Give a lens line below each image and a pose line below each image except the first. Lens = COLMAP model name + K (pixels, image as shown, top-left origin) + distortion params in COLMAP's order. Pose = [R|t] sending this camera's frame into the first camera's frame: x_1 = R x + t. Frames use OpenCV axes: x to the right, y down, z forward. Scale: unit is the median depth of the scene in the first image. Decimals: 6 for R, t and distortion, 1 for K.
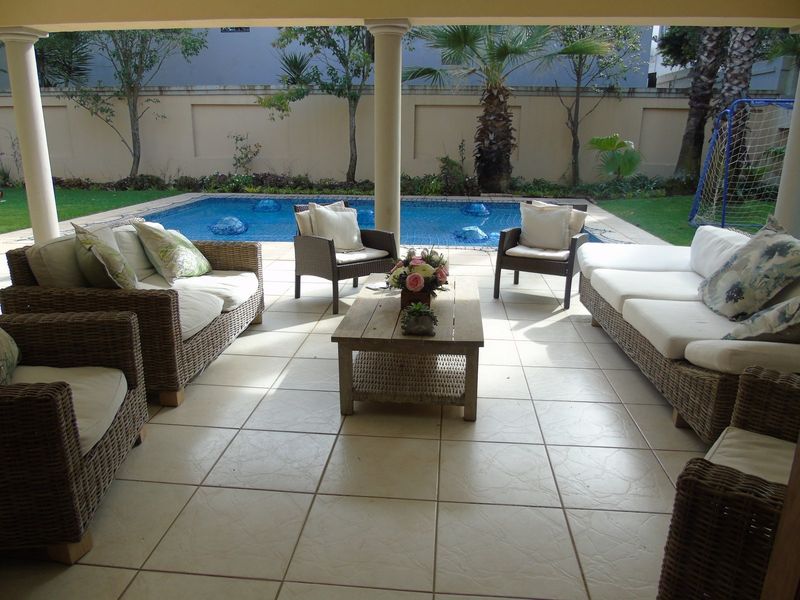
lens RADIAL K [[588.8, 0, 394.8], [0, 588.8, 298.7], [0, 0, 1]] dist [-0.028054, -0.002627]
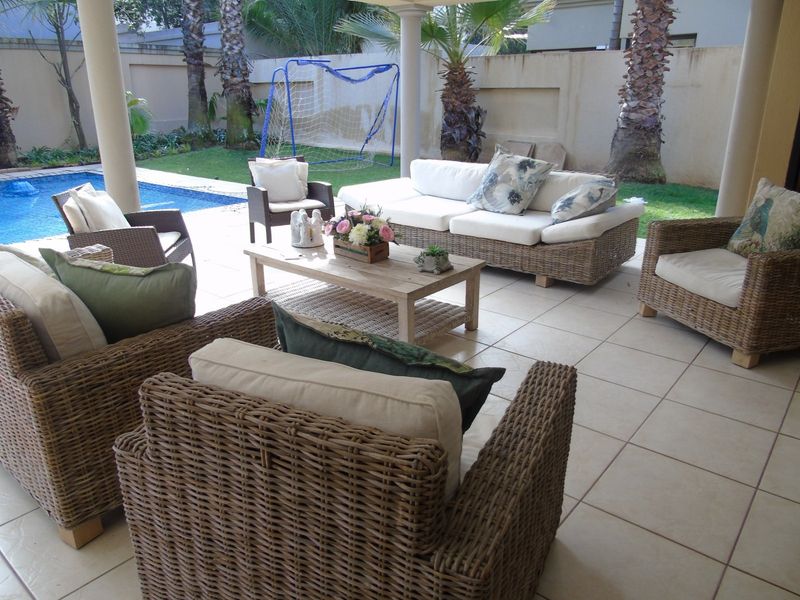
lens RADIAL K [[588.8, 0, 394.8], [0, 588.8, 298.7], [0, 0, 1]] dist [-0.028054, -0.002627]
pose [[0.557033, -0.286188, 0.779622, -0.264280], [0.232178, 0.954982, 0.184671, -0.035082], [-0.797376, 0.078143, 0.598403, 0.113782]]
